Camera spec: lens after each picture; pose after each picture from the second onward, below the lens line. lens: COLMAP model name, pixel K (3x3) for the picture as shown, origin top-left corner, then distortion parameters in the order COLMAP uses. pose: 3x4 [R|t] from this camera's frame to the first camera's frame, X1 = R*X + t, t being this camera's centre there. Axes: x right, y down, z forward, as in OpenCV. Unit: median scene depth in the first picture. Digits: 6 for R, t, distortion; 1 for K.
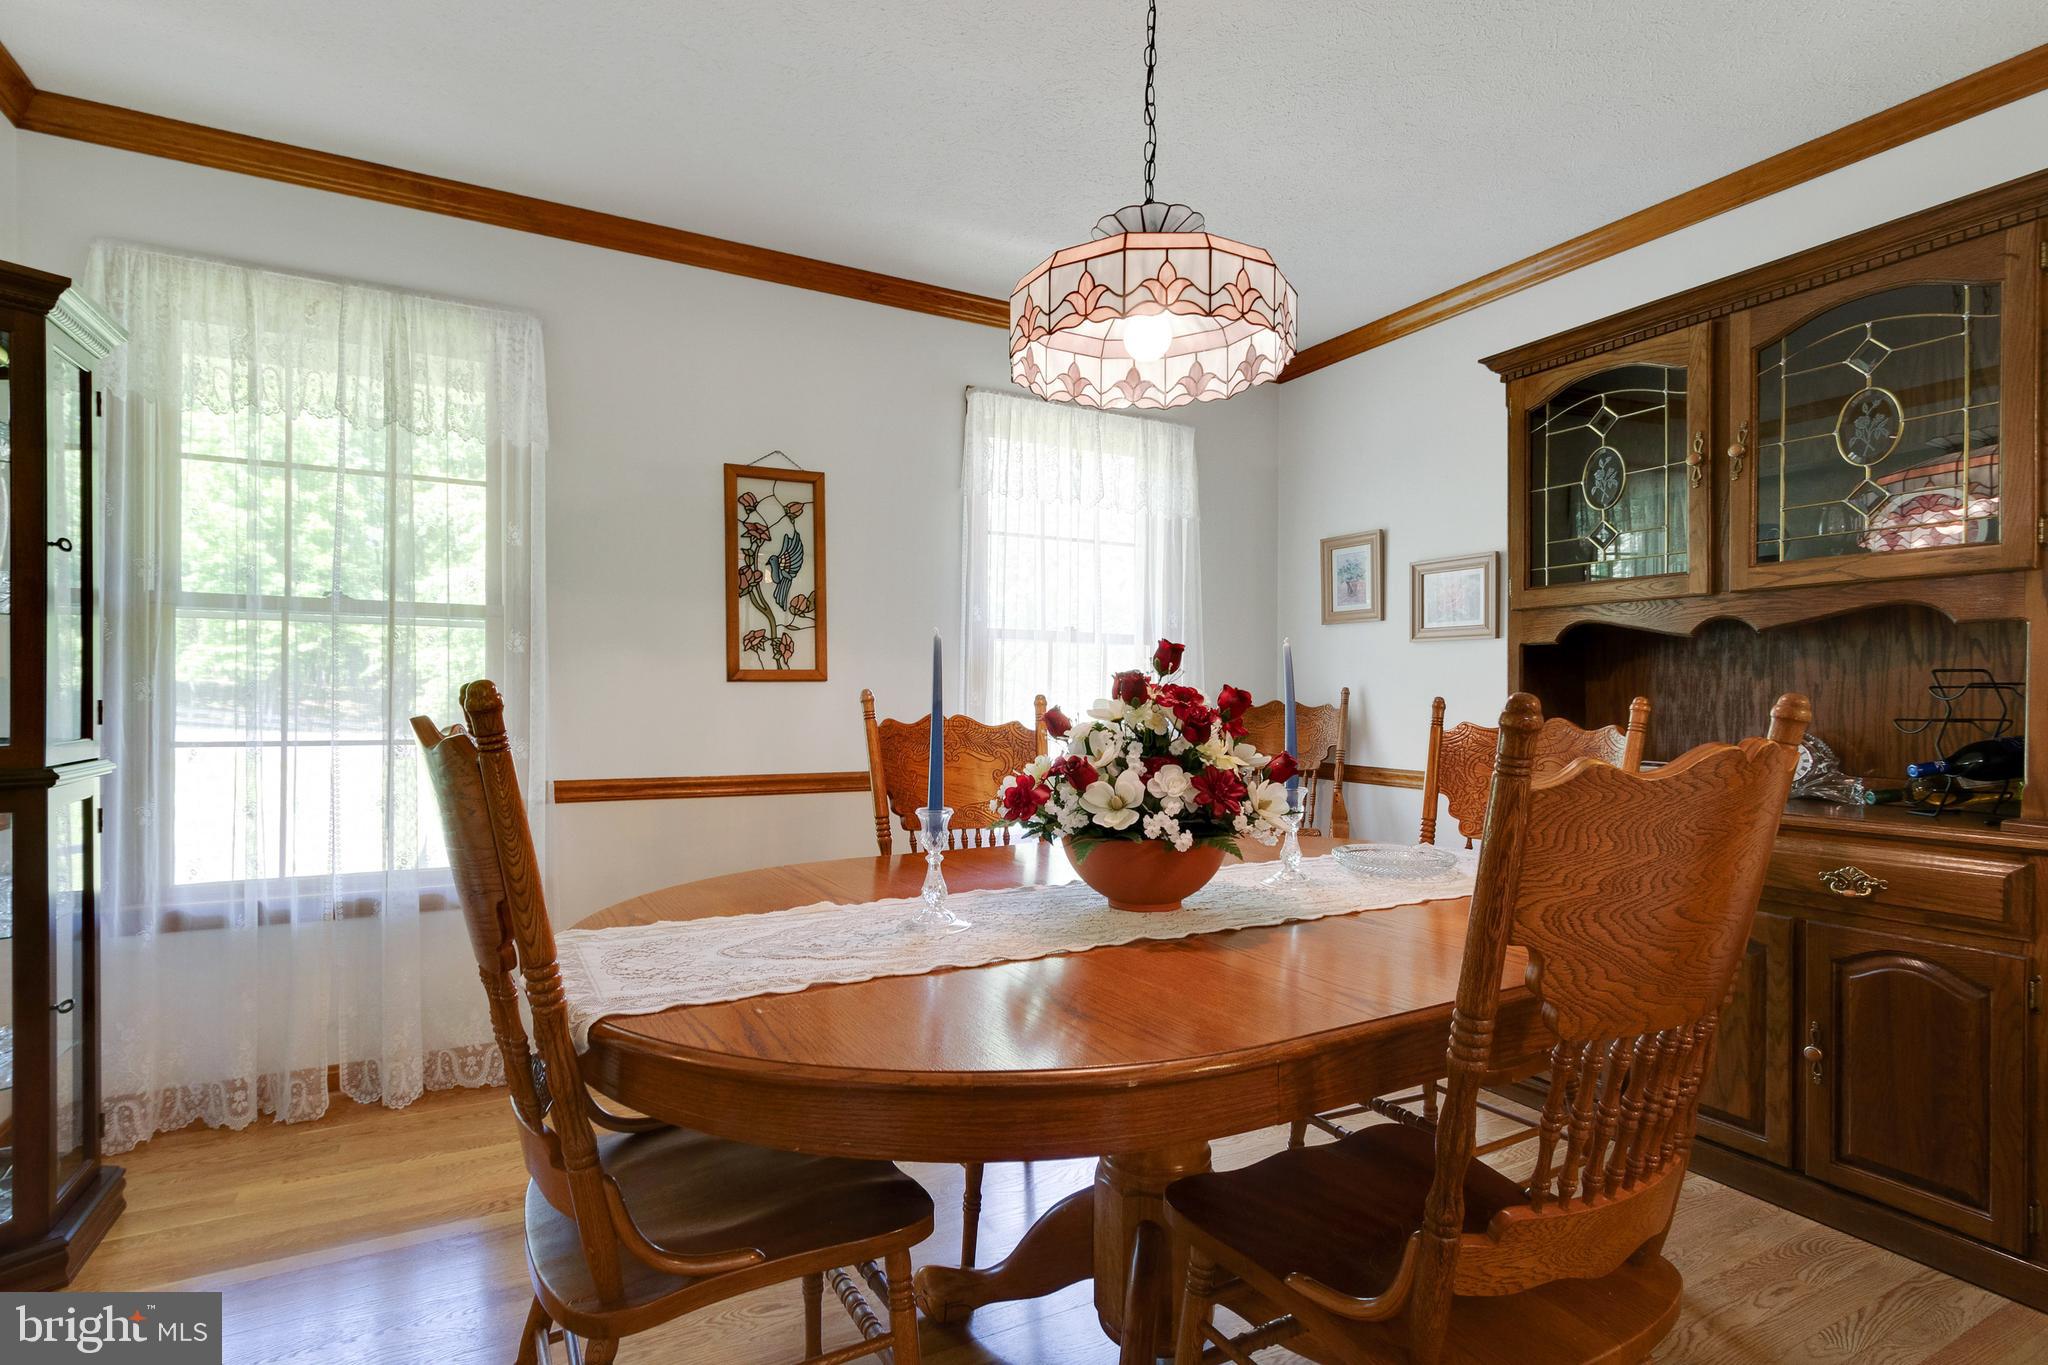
lens RADIAL K [[984.2, 0, 1024.0], [0, 984.2, 682.5], [0, 0, 1]] dist [-0.000699, -0.000059]
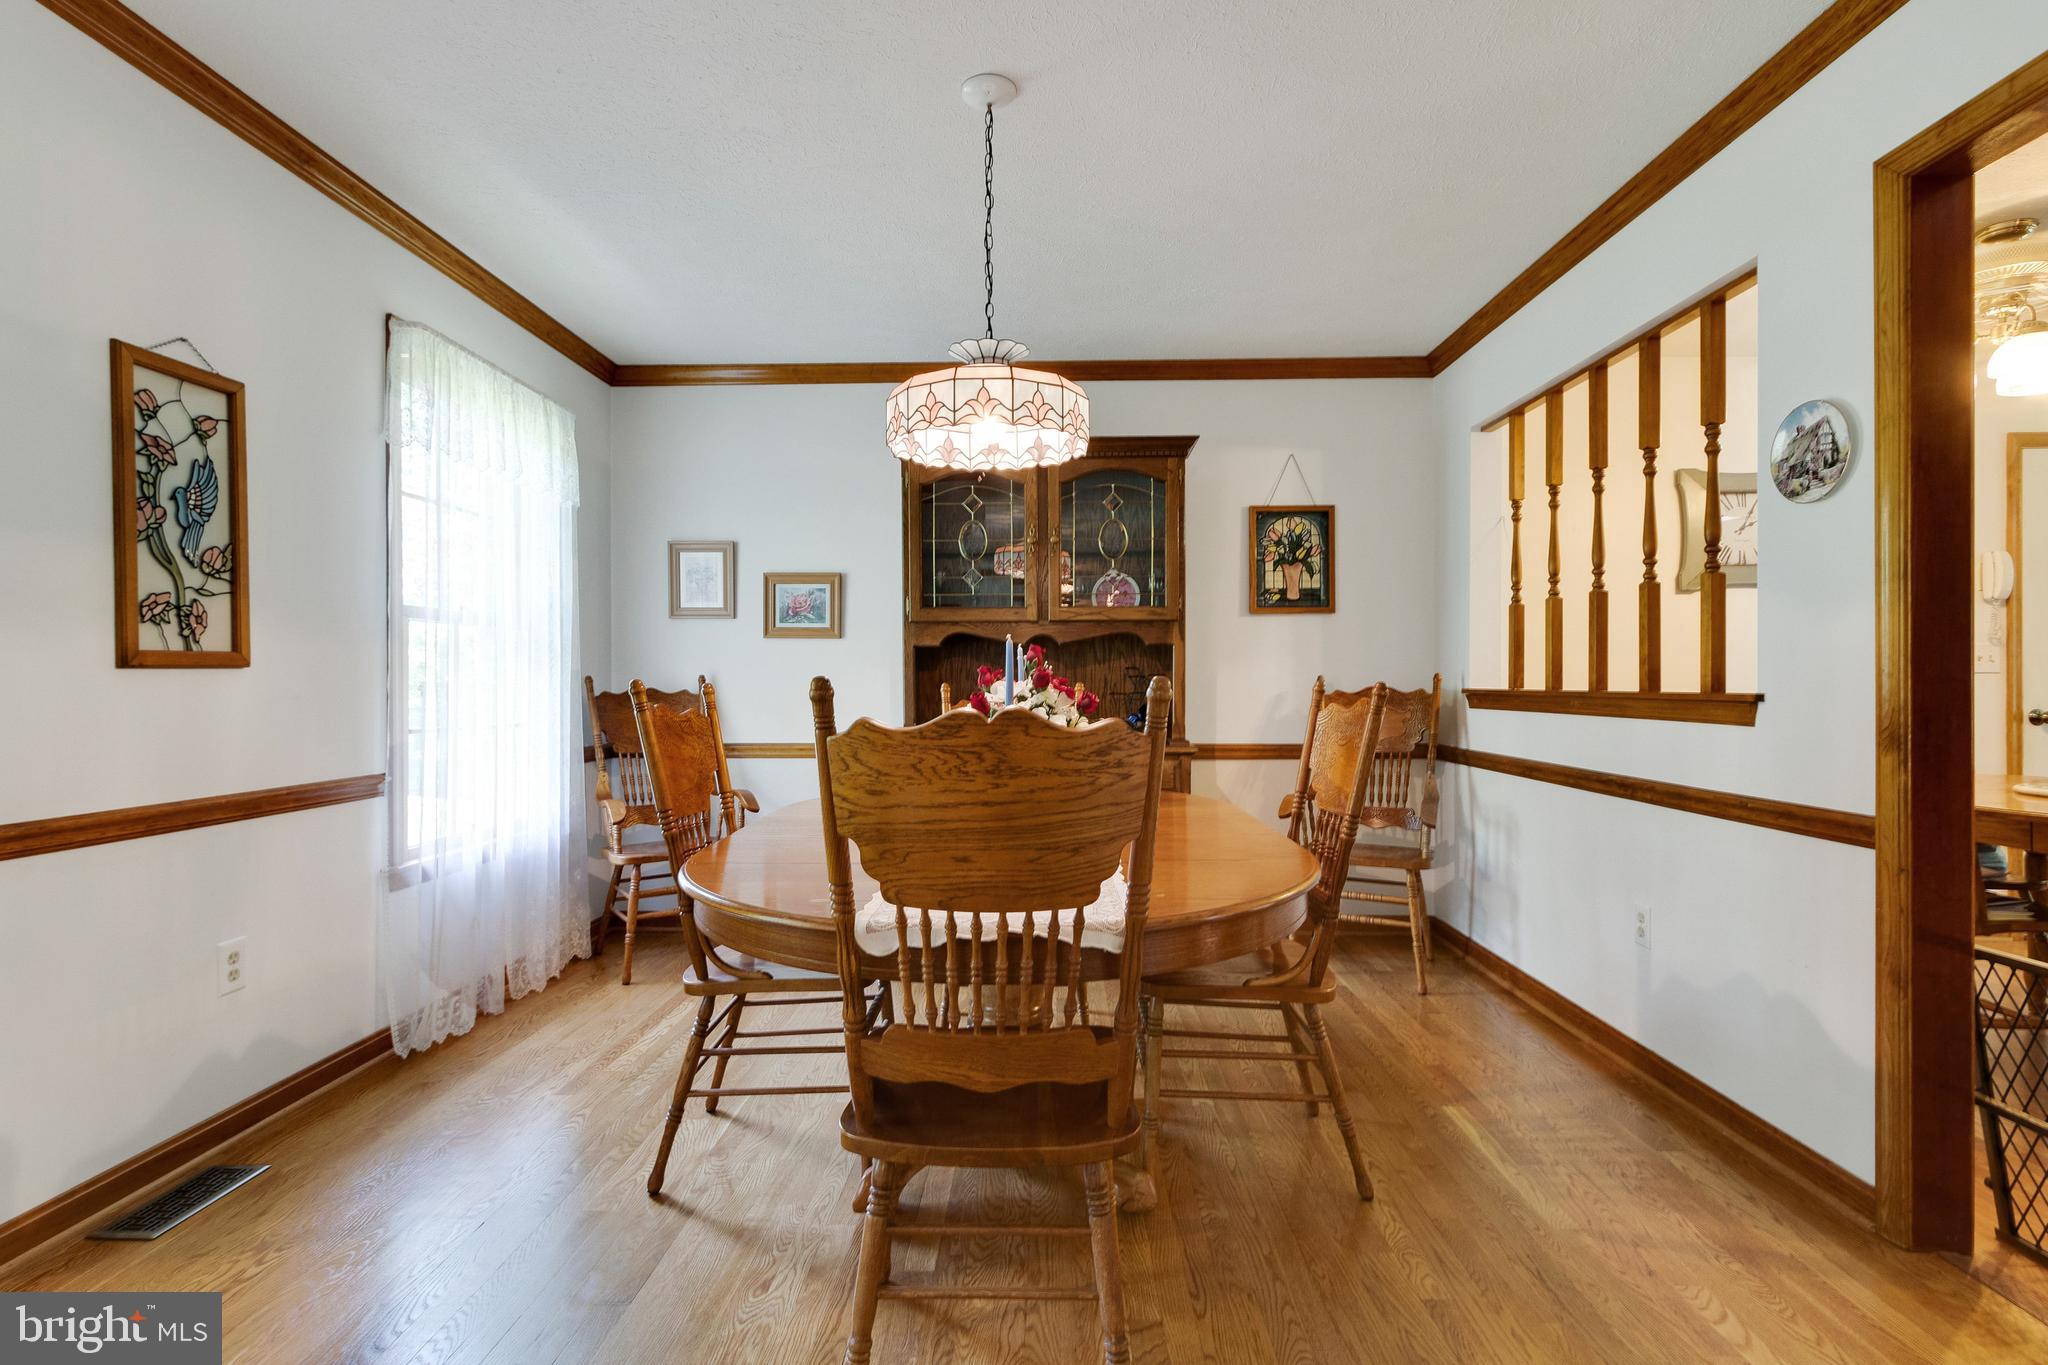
lens RADIAL K [[929.3, 0, 1024.0], [0, 929.3, 682.5], [0, 0, 1]] dist [-0.000197, 0.000101]
pose [[0.505760, -0.008313, 0.862634, -0.520065], [-0.008640, 0.999855, 0.014701, -0.005706], [-0.862631, -0.014888, 0.505615, 0.148423]]
